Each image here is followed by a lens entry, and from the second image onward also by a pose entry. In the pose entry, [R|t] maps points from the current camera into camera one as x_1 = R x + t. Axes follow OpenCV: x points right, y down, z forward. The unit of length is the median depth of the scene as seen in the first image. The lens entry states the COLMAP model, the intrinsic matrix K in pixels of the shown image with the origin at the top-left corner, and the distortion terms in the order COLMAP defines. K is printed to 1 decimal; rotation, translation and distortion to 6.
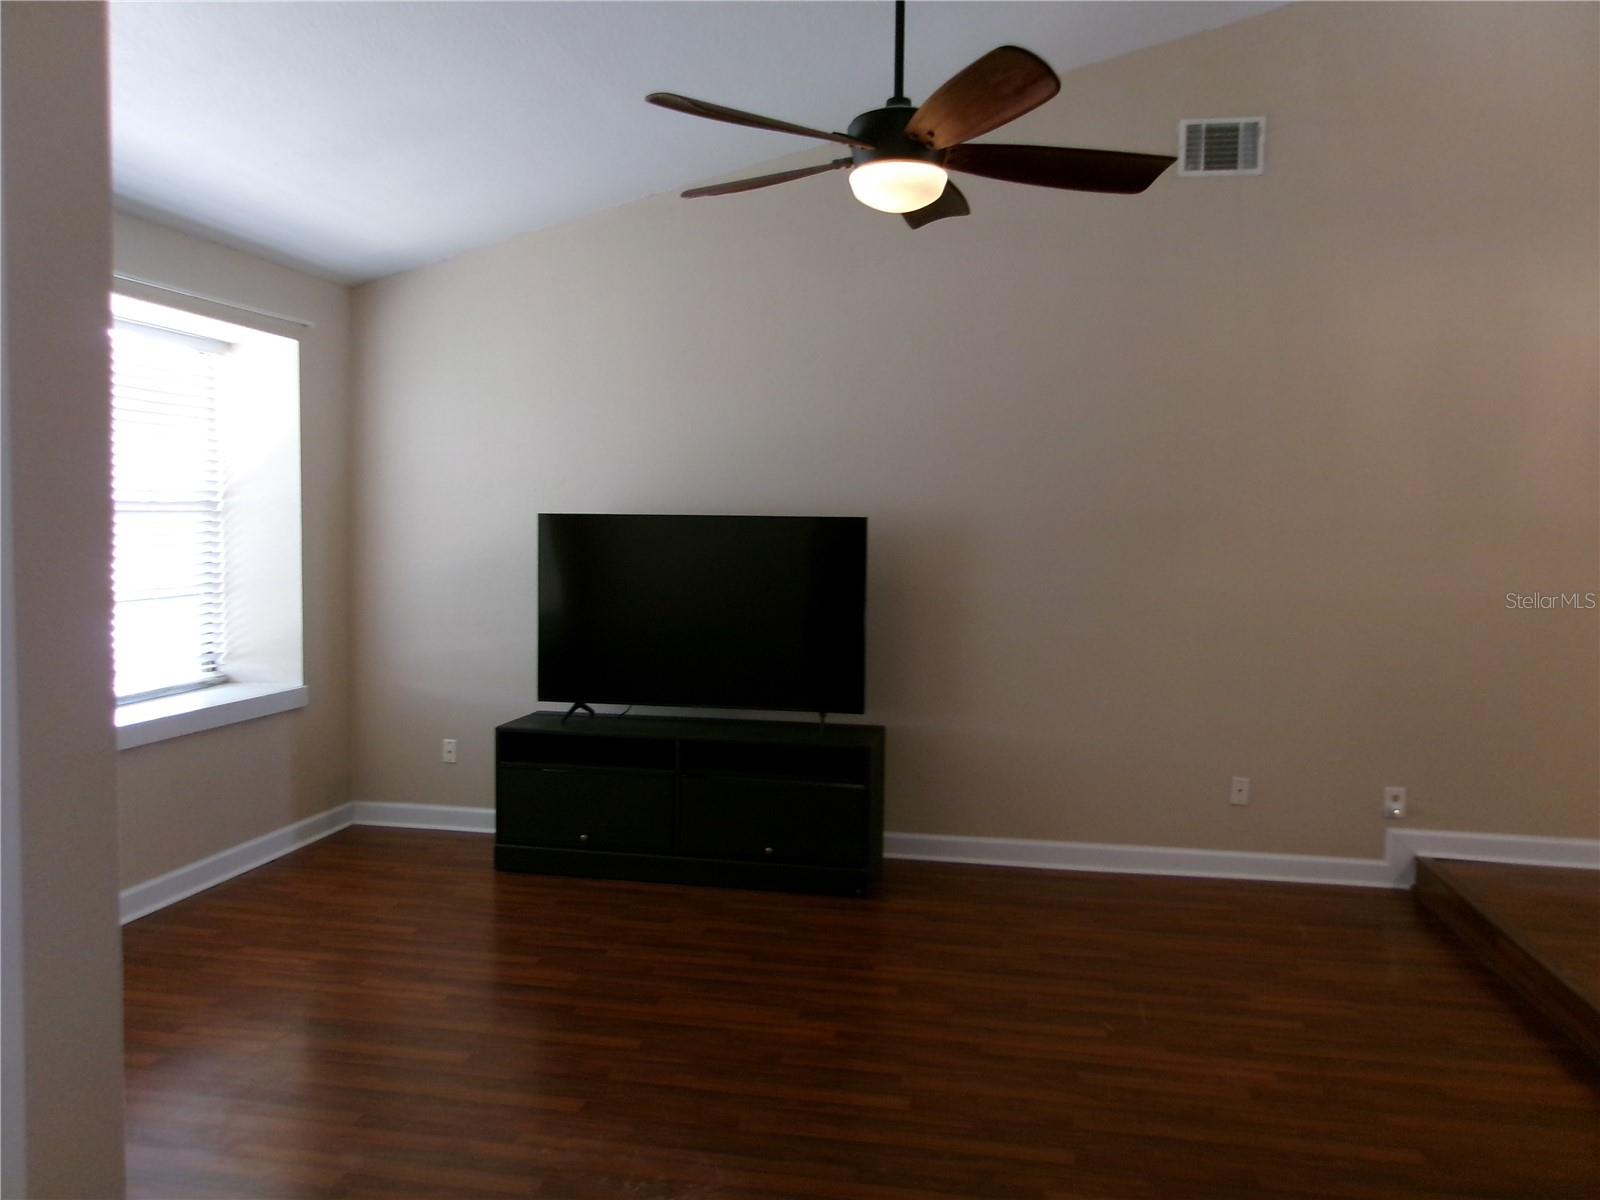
lens RADIAL K [[1253.5, 0, 799.1], [0, 1253.5, 599.1], [0, 0, 1]] dist [-0.017702, 0.015105]
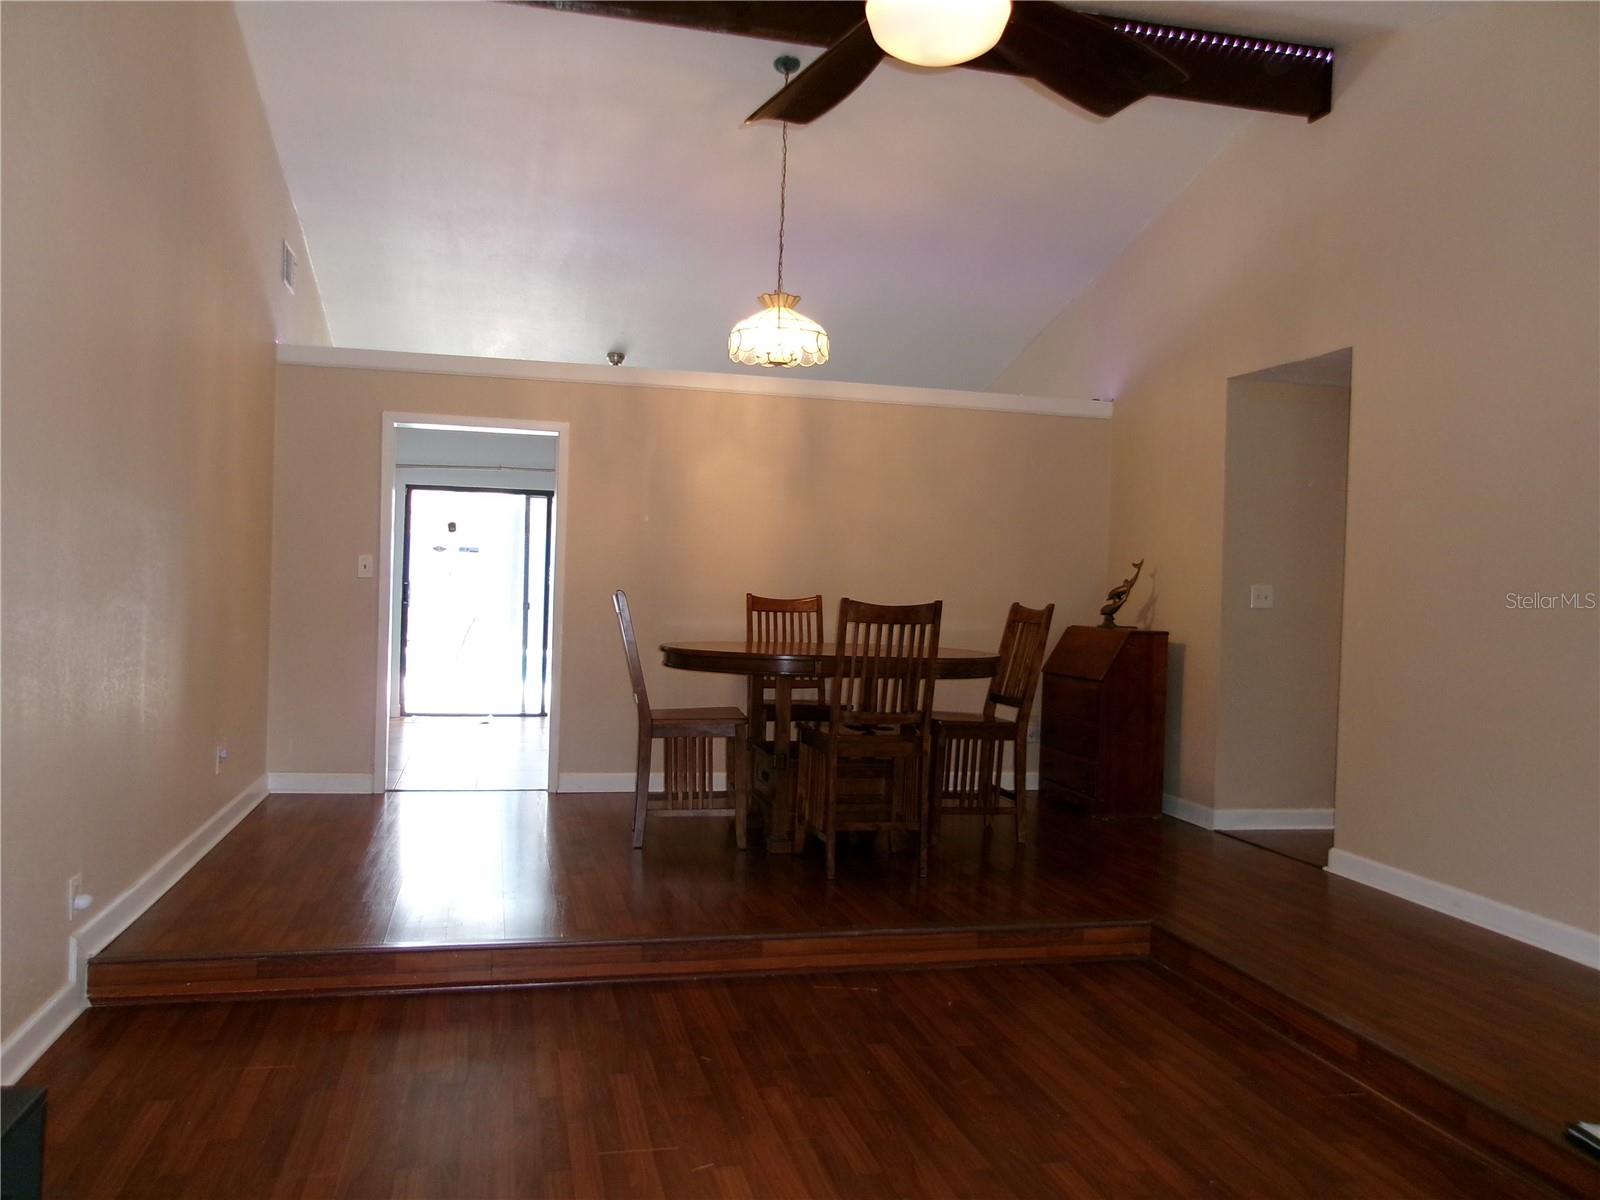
lens RADIAL K [[1253.5, 0, 798.7], [0, 1253.5, 600.0], [0, 0, 1]] dist [-0.017702, 0.015105]
pose [[-0.403243, -0.039426, 0.914243, -0.495637], [0.026282, 0.998160, 0.054637, -0.048628], [-0.914715, 0.046061, -0.401465, 1.334442]]
